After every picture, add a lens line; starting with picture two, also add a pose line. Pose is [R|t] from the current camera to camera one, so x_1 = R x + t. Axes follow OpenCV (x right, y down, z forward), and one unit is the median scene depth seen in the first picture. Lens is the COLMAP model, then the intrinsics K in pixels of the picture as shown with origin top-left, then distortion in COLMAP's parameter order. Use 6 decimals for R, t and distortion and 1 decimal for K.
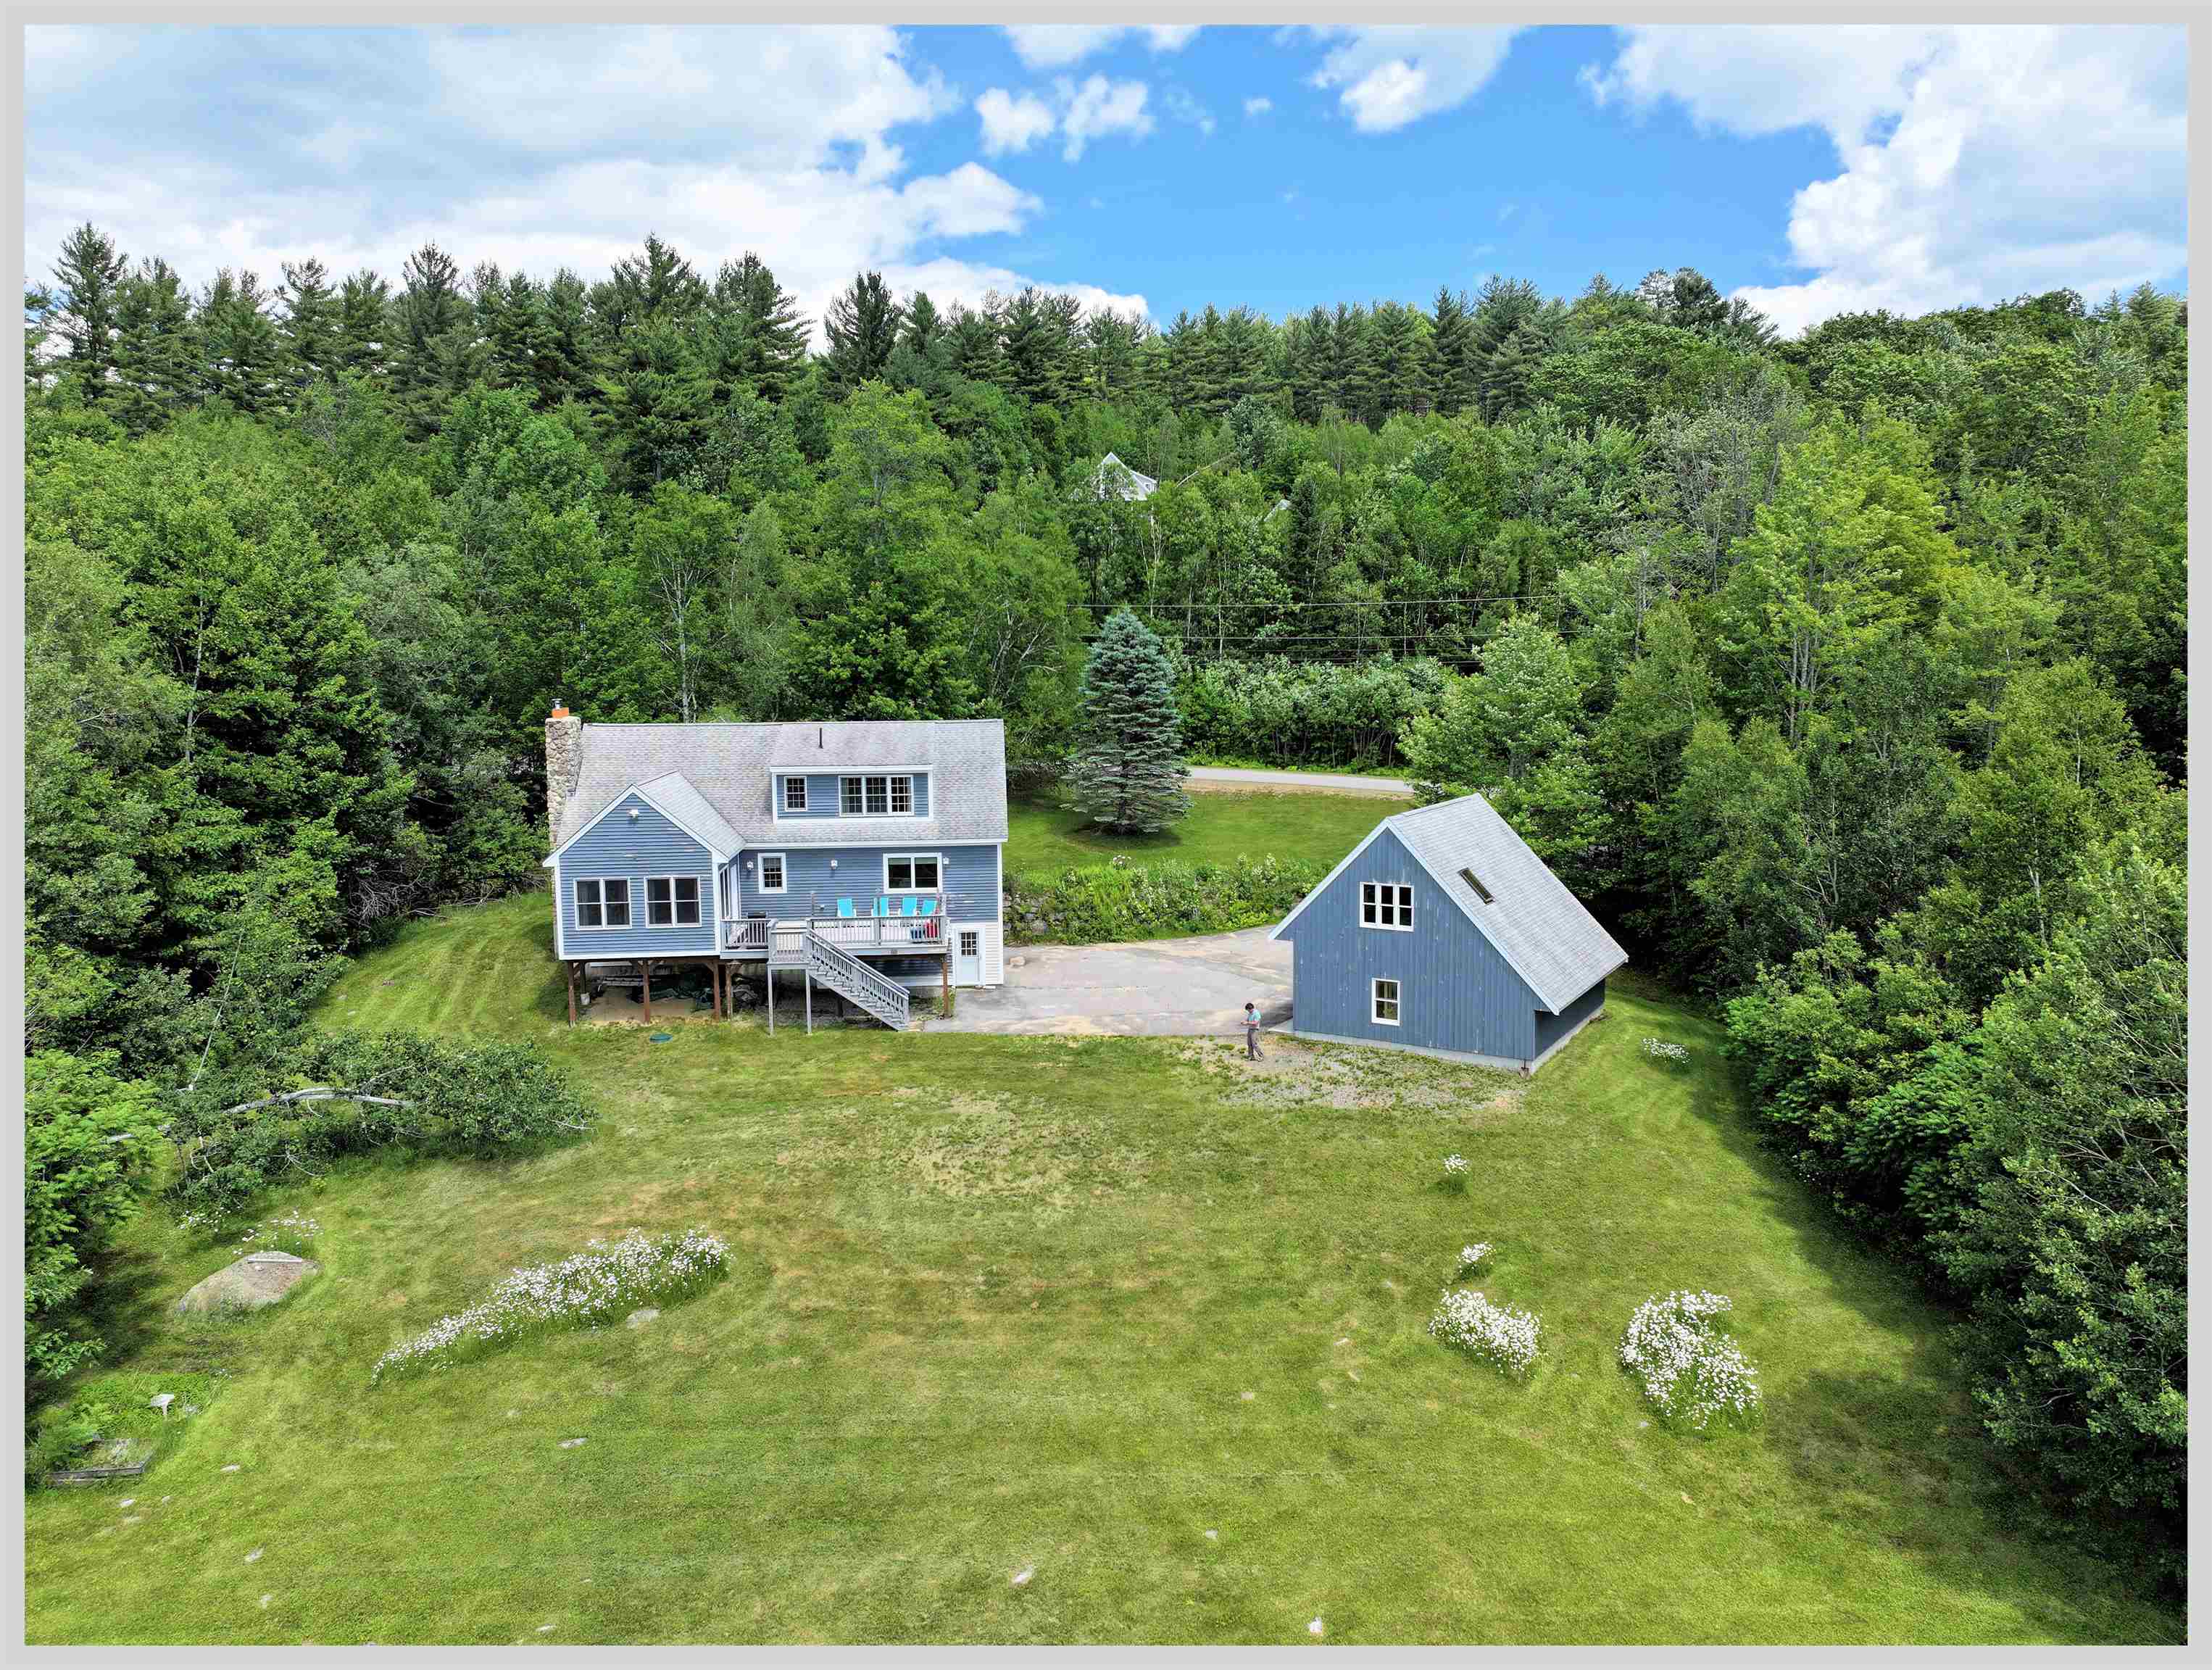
lens RADIAL K [[1525.7, 0, 1113.3], [0, 1525.7, 830.8], [0, 0, 1]] dist [0.004692, -0.000549]
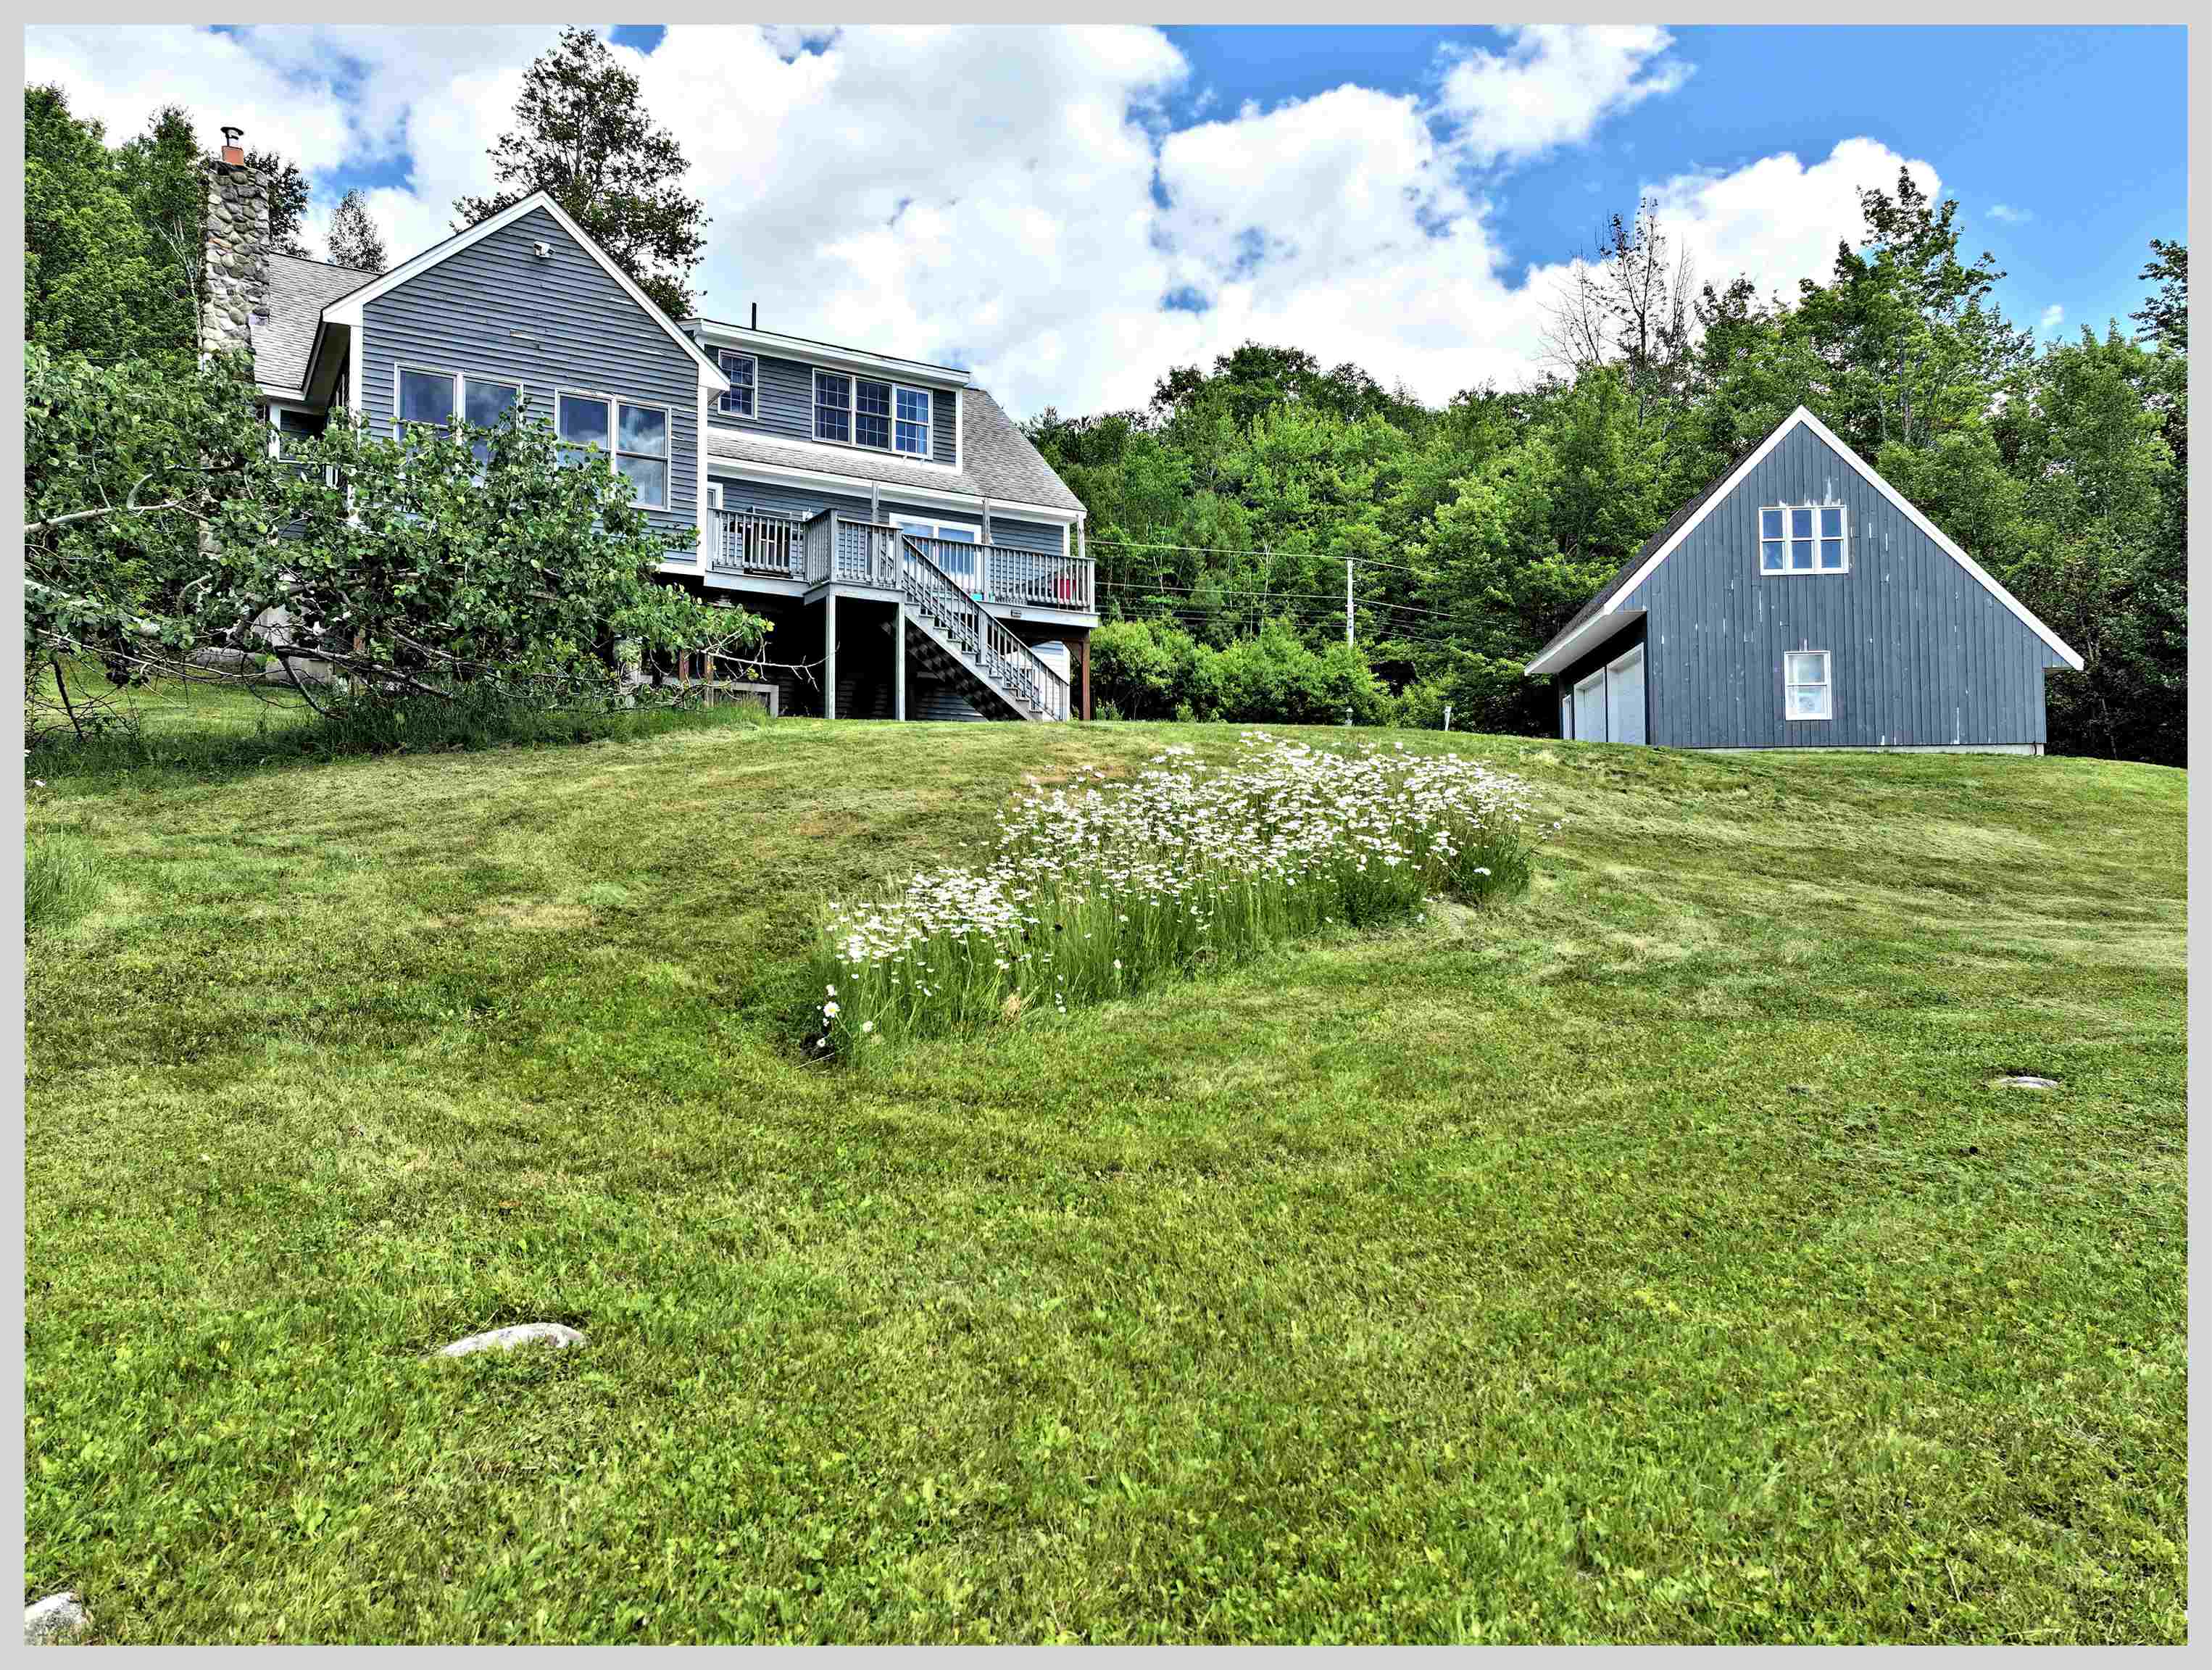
lens RADIAL K [[1524.1, 0, 1138.3], [0, 1524.1, 833.2], [0, 0, 1]] dist [0.003523, 0.002849]
pose [[0.888670, 0.022198, 0.458009, -0.325346], [0.051806, 0.987572, -0.148382, 0.221375], [-0.455611, 0.155591, 0.876476, 0.479561]]
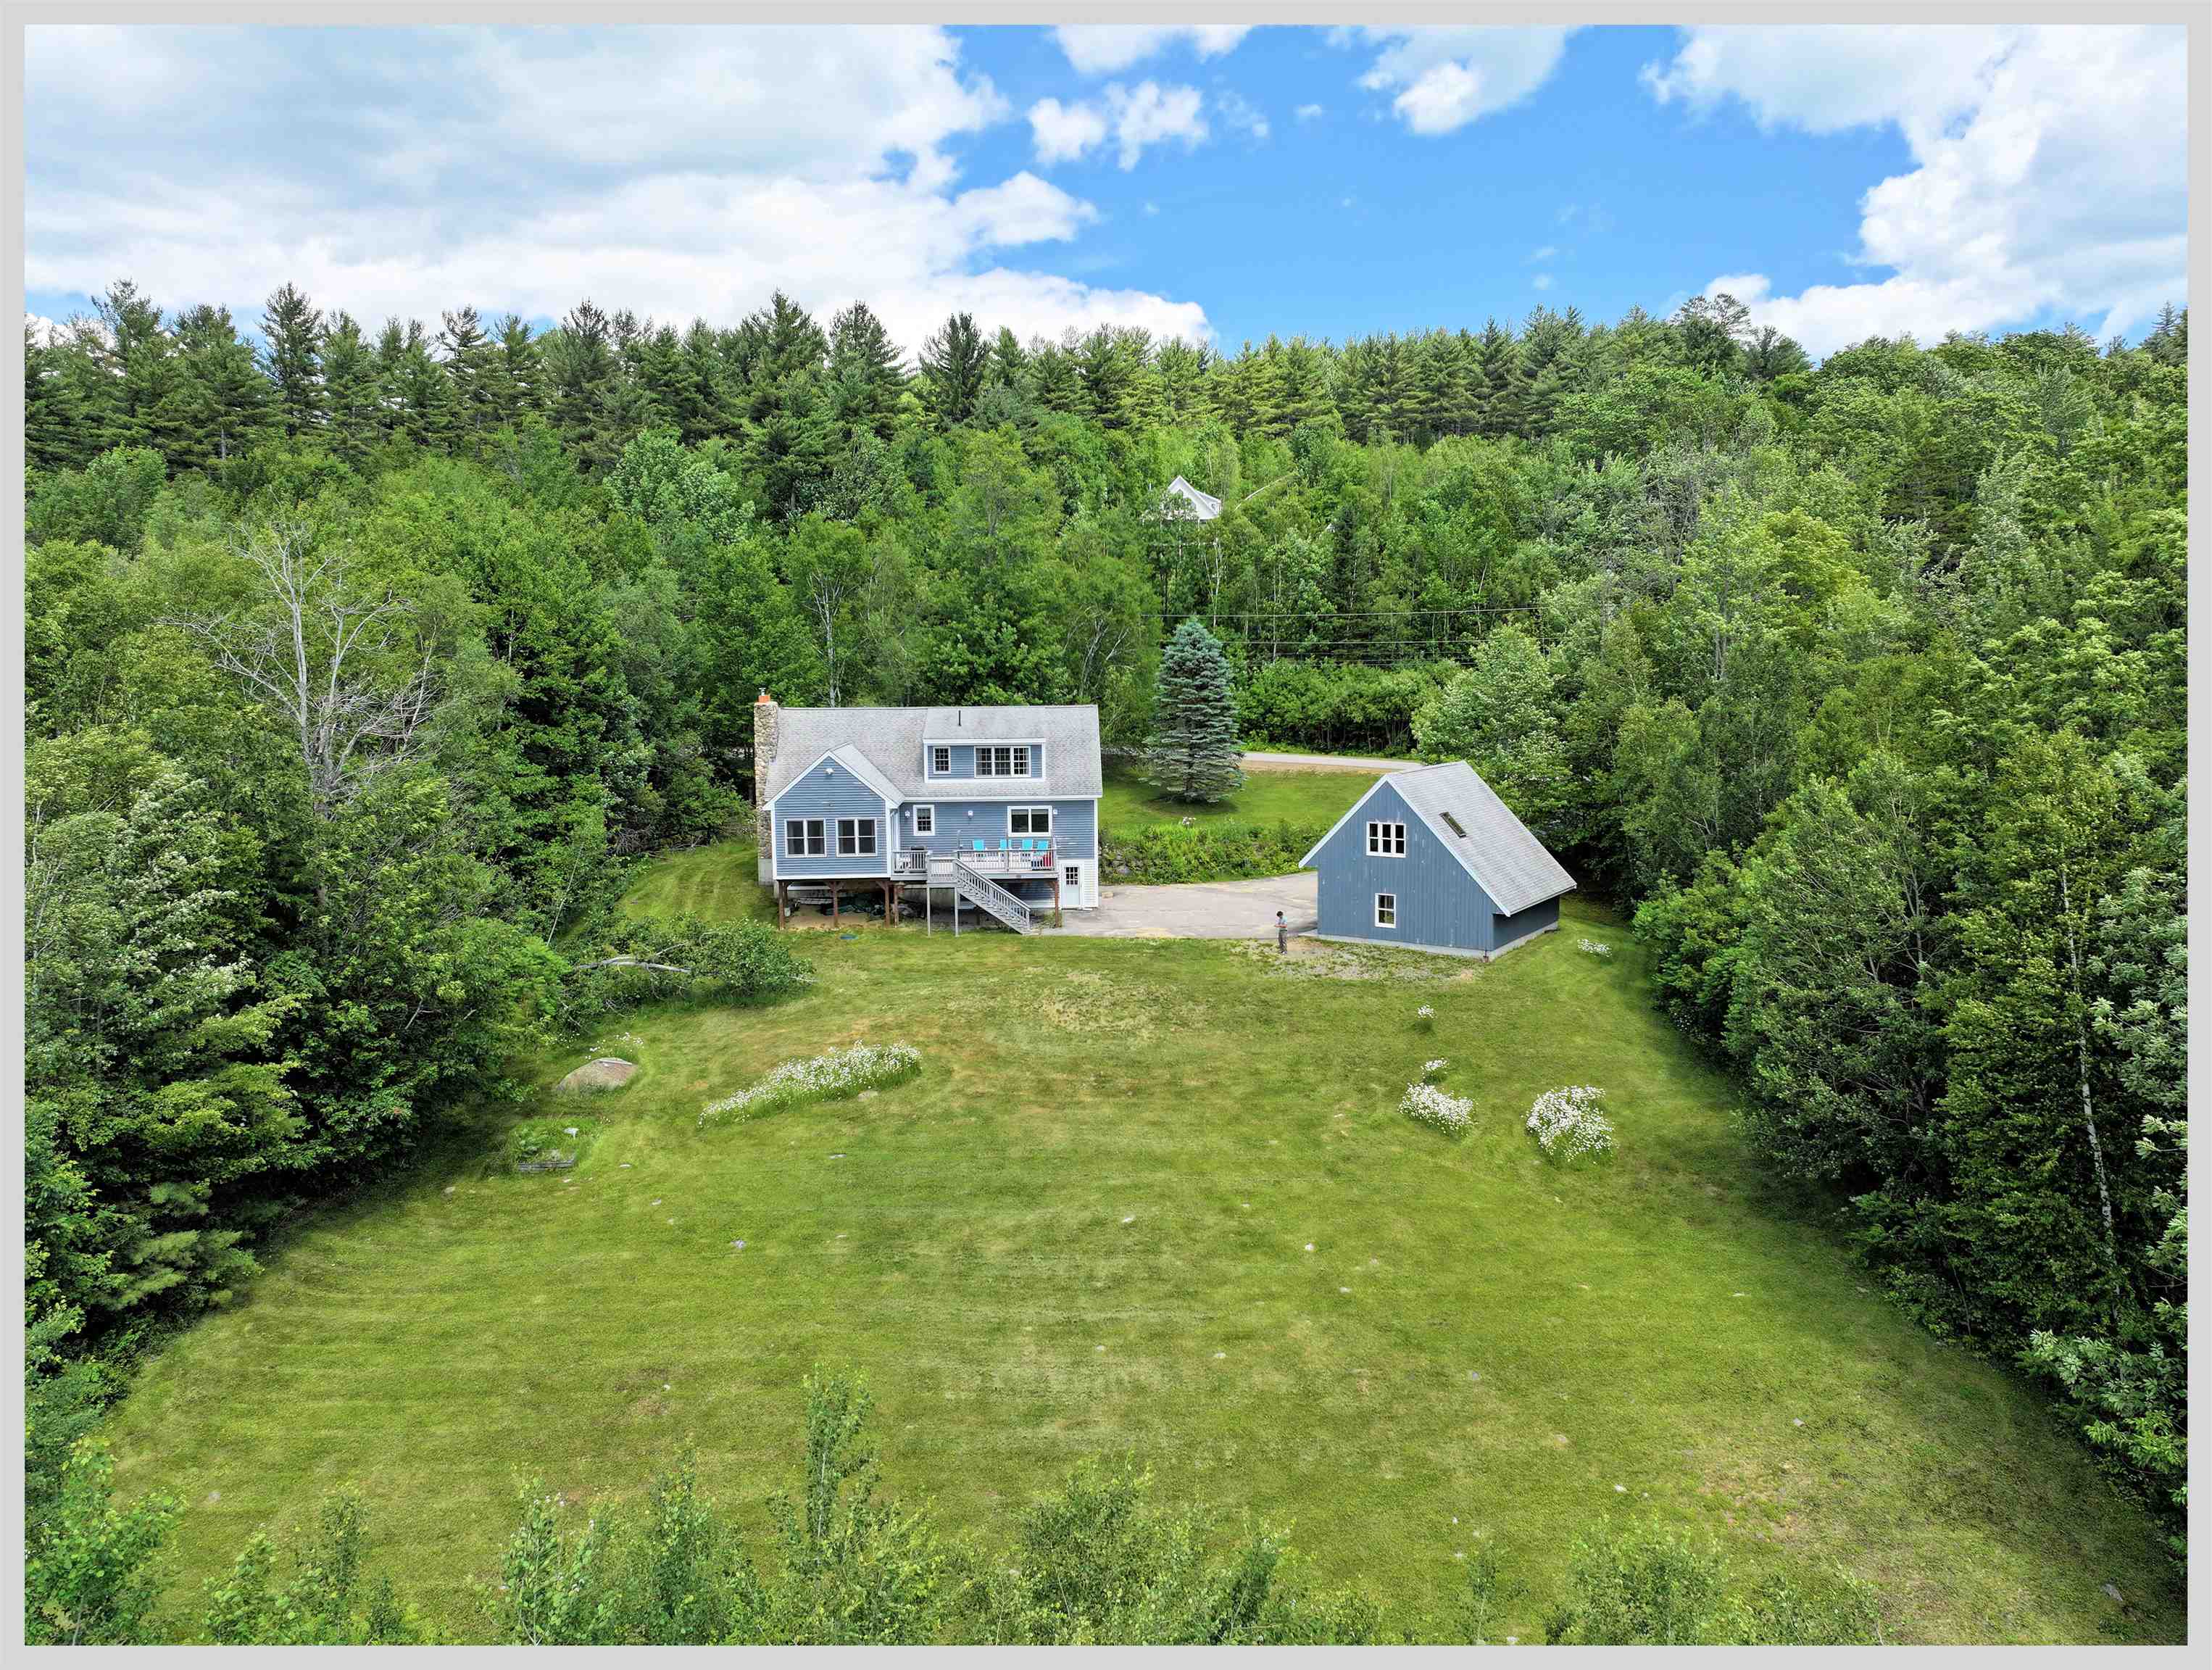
lens RADIAL K [[1527.1, 0, 1106.0], [0, 1527.1, 835.0], [0, 0, 1]] dist [-0.002050, 0.000964]
pose [[0.998881, 0.005129, -0.047013, -0.004398], [-0.005226, 0.999984, -0.001949, 0.042012], [0.047002, 0.002193, 0.998892, -0.307602]]
